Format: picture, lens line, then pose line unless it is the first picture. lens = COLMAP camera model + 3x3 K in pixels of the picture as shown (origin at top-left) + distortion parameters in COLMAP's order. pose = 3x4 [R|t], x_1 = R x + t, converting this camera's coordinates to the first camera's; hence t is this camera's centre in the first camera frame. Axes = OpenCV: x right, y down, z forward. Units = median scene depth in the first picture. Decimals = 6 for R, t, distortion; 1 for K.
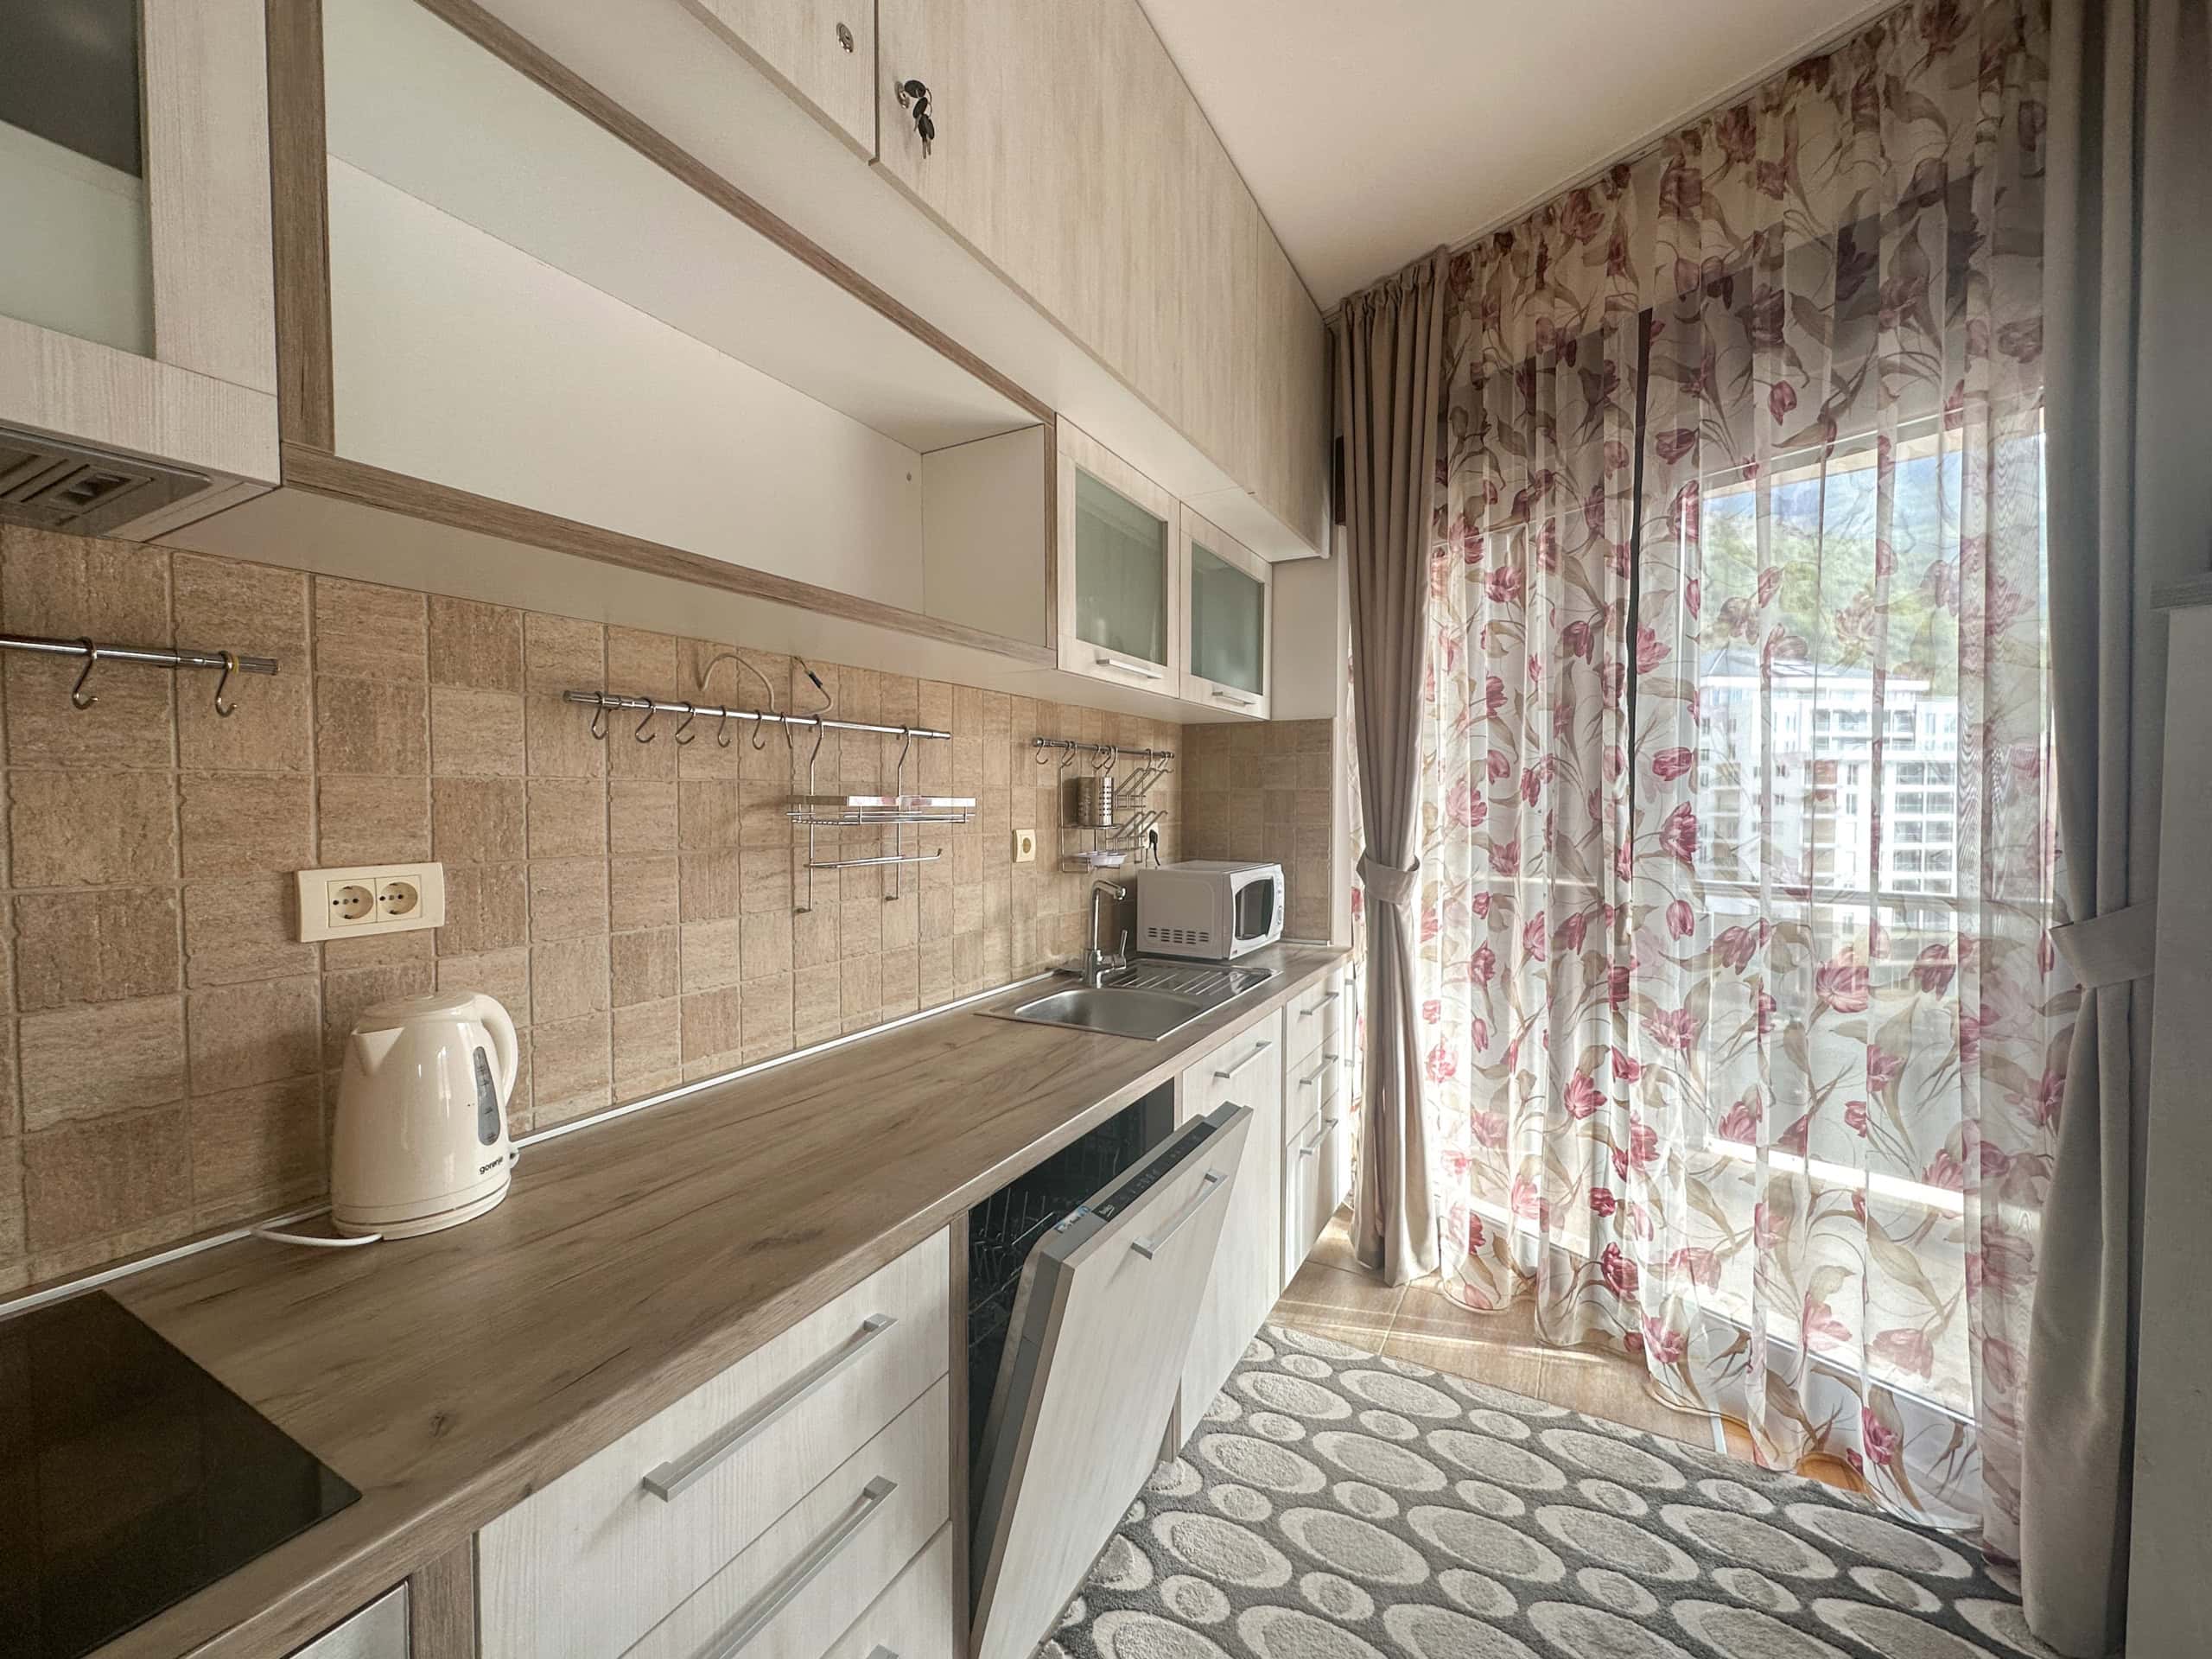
lens RADIAL K [[894.1, 0, 1113.0], [0, 894.1, 832.7], [0, 0, 1]] dist [-0.002382, -0.000022]
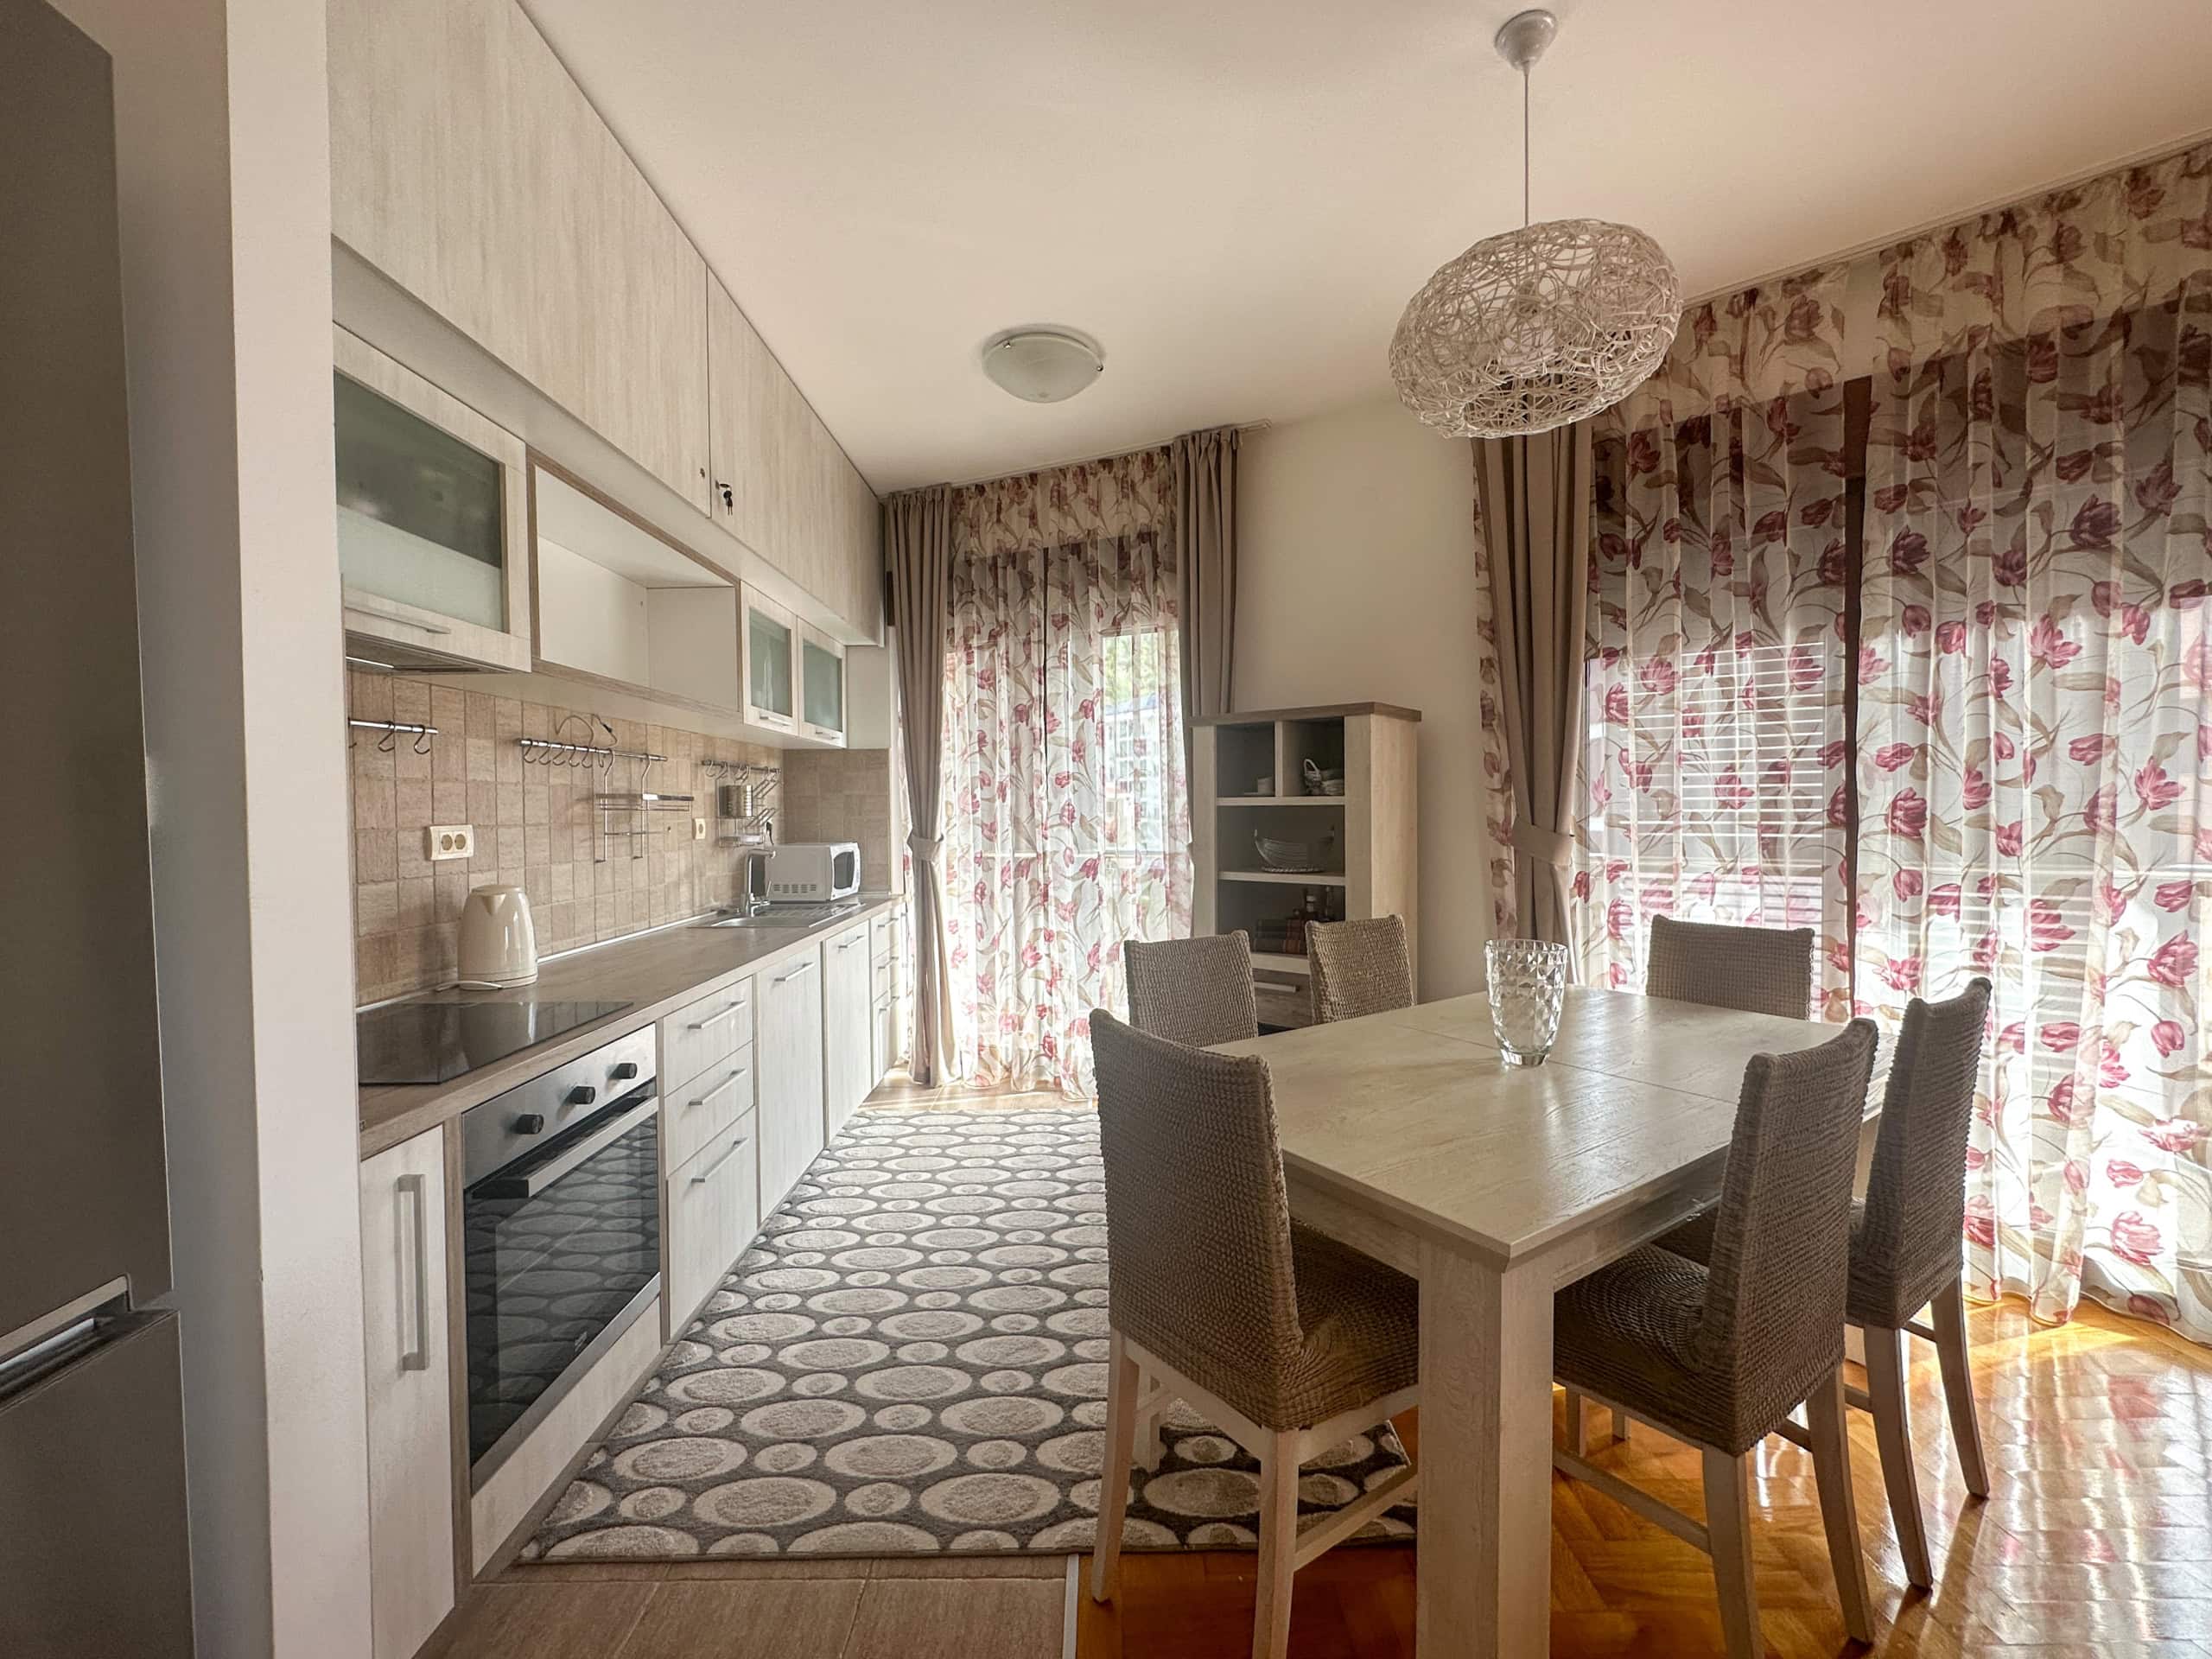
lens RADIAL K [[940.8, 0, 1106.0], [0, 940.8, 829.5], [0, 0, 1]] dist [-0.000780, -0.000067]
pose [[0.878232, -0.018620, 0.477873, -0.268184], [0.027917, 0.999534, -0.012359, 0.057227], [-0.477420, 0.024195, 0.878342, -0.799480]]
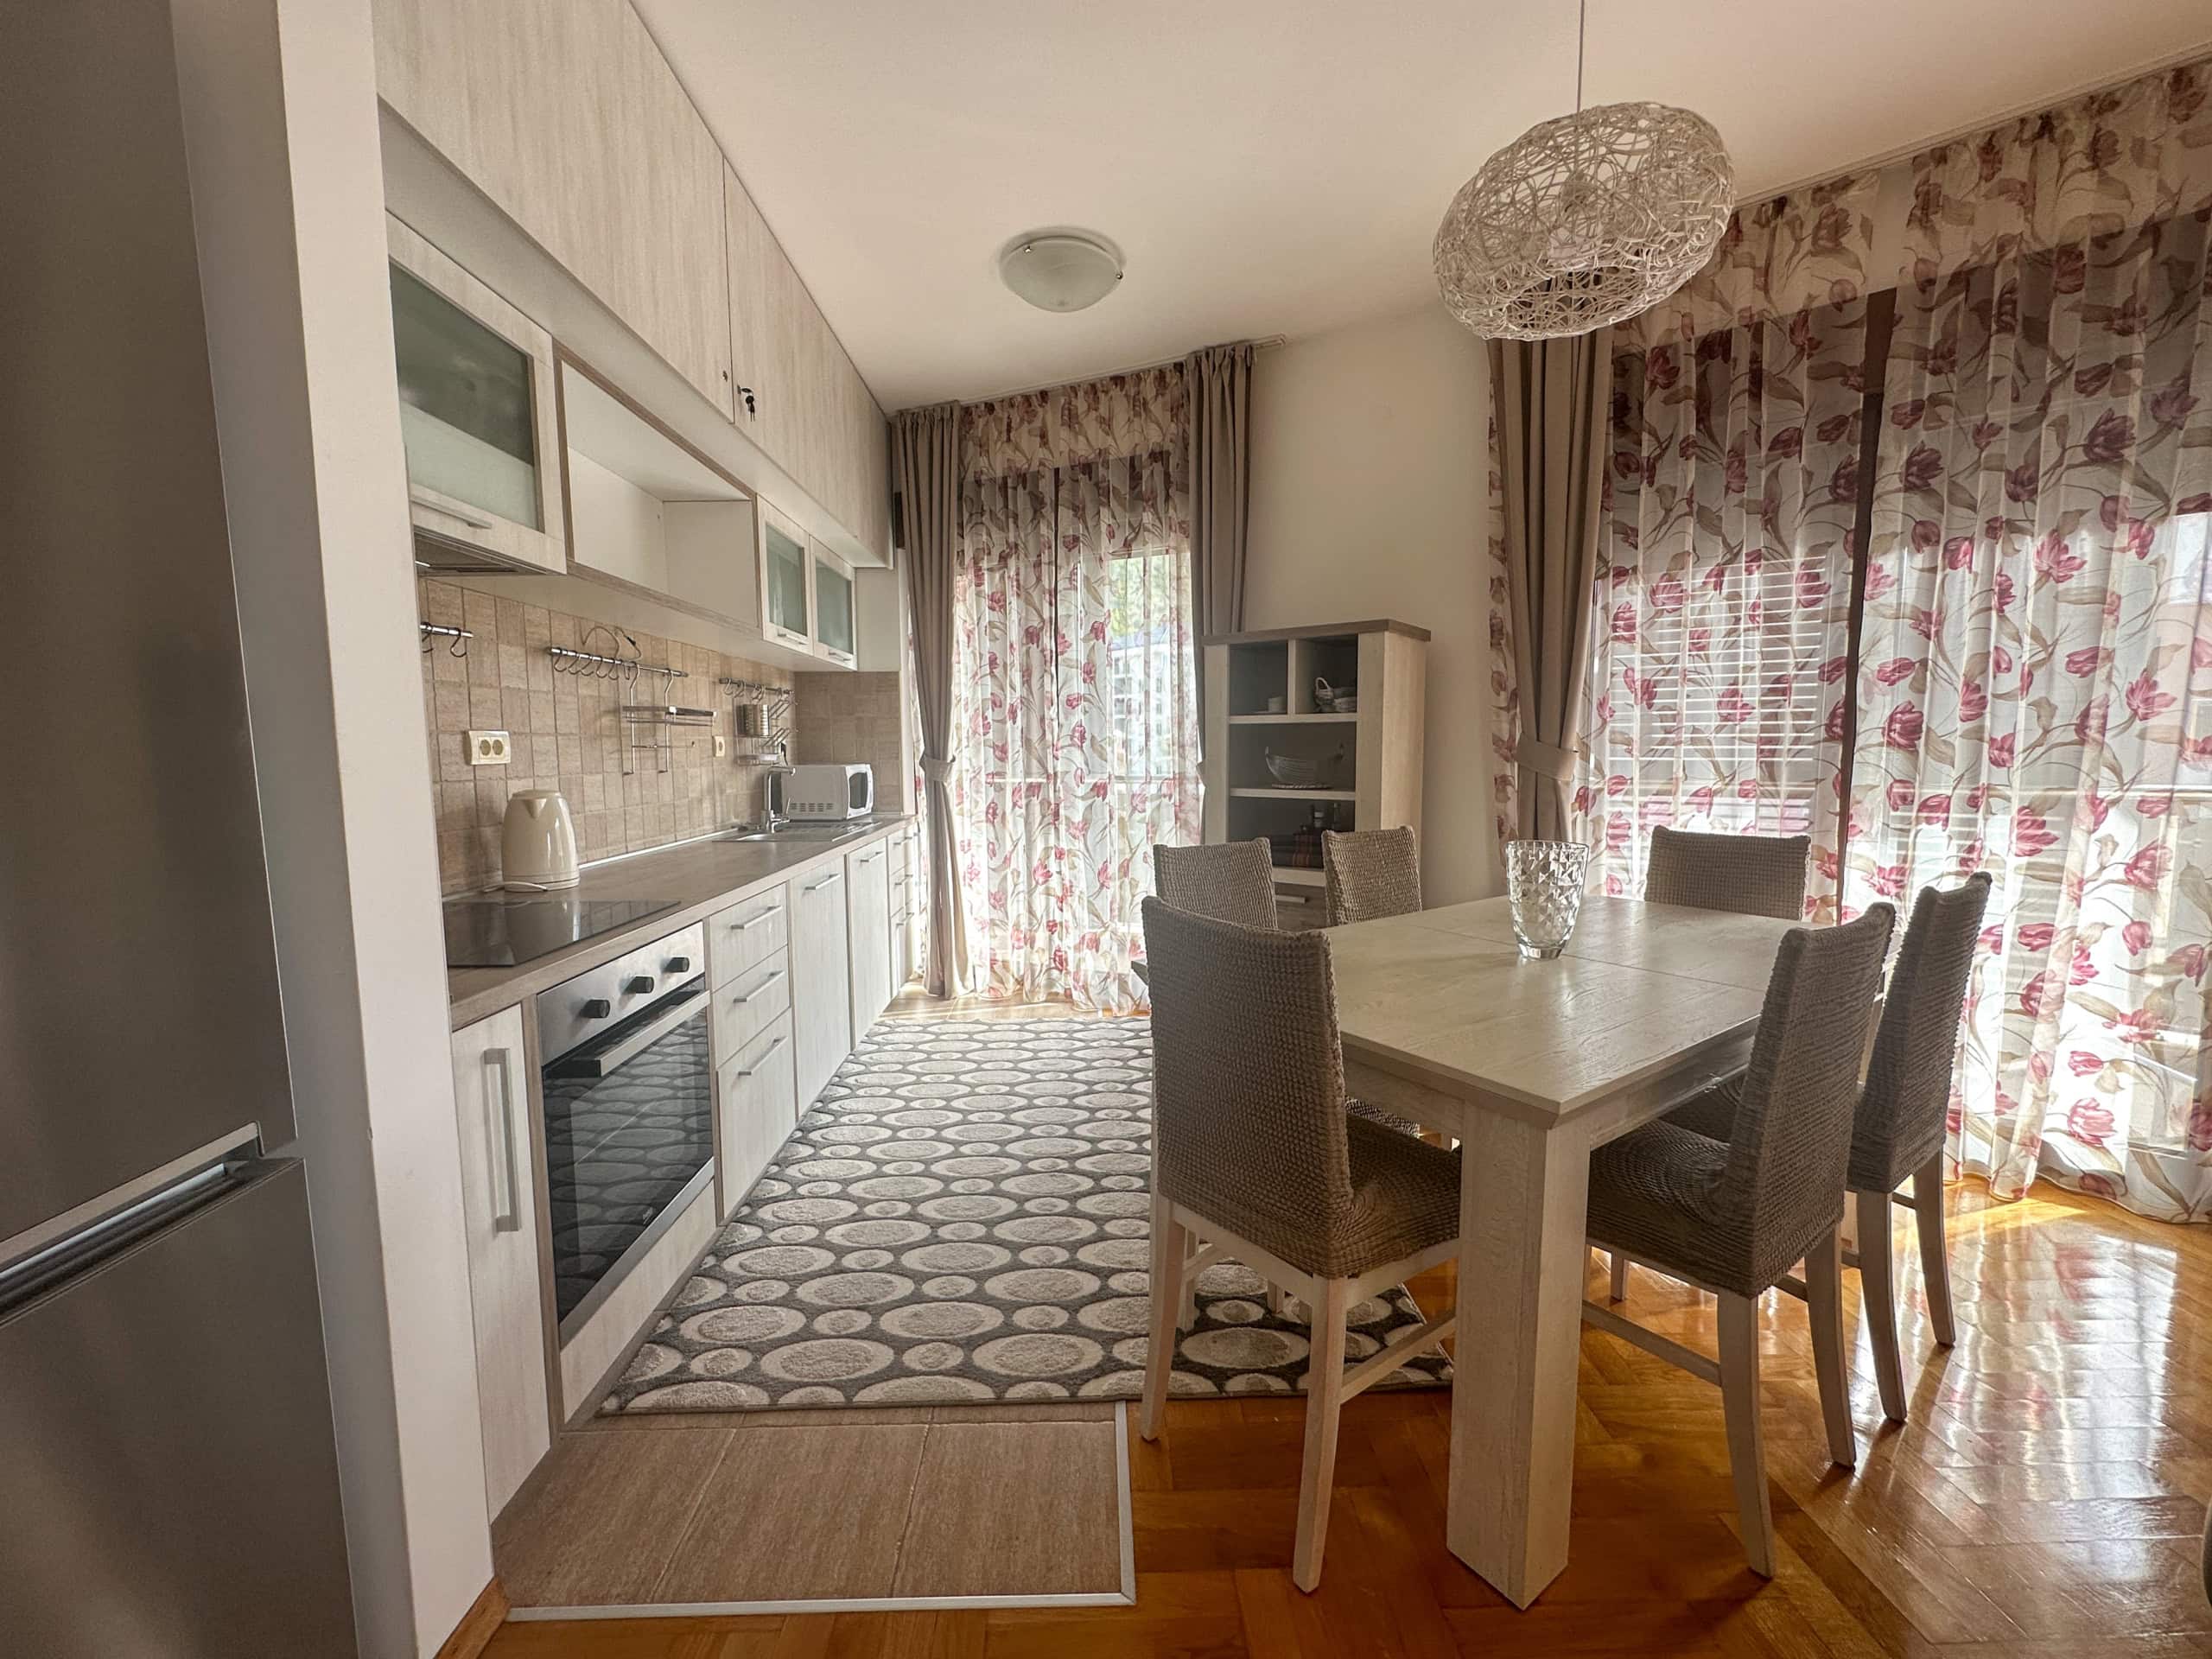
lens RADIAL K [[914.7, 0, 1105.1], [0, 914.7, 833.2], [0, 0, 1]] dist [-0.001363, 0.000321]
pose [[0.869844, -0.051550, 0.490626, -0.316240], [0.025567, 0.997900, 0.059520, 0.091626], [-0.492664, -0.039230, 0.869335, -0.771283]]
